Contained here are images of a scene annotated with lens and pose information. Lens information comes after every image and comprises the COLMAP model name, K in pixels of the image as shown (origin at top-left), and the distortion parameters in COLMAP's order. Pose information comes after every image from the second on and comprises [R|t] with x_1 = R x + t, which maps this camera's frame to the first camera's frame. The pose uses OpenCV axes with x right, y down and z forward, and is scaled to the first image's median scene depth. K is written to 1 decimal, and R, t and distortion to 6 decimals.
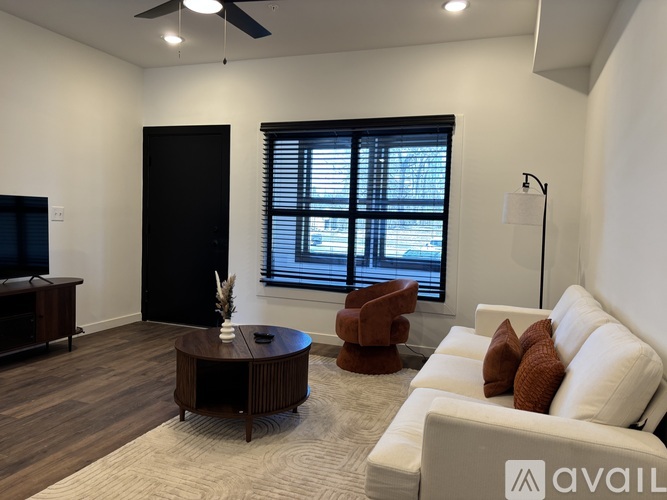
lens RADIAL K [[520.3, 0, 333.5], [0, 520.3, 250.0], [0, 0, 1]] dist [0.046303, -0.001494]
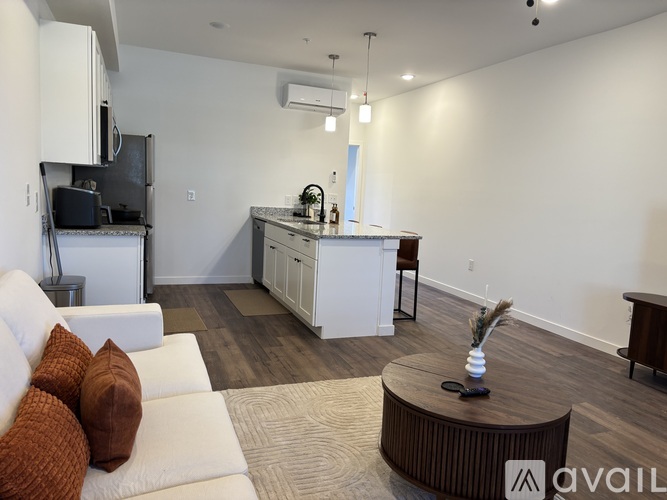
lens RADIAL K [[502.6, 0, 350.3], [0, 502.6, 250.0], [0, 0, 1]] dist [-0.000392, -0.000283]
pose [[-0.745054, 0.014561, -0.666845, 0.399155], [-0.093283, 0.987662, 0.125789, -0.088312], [0.660449, 0.155925, -0.734503, 1.272899]]
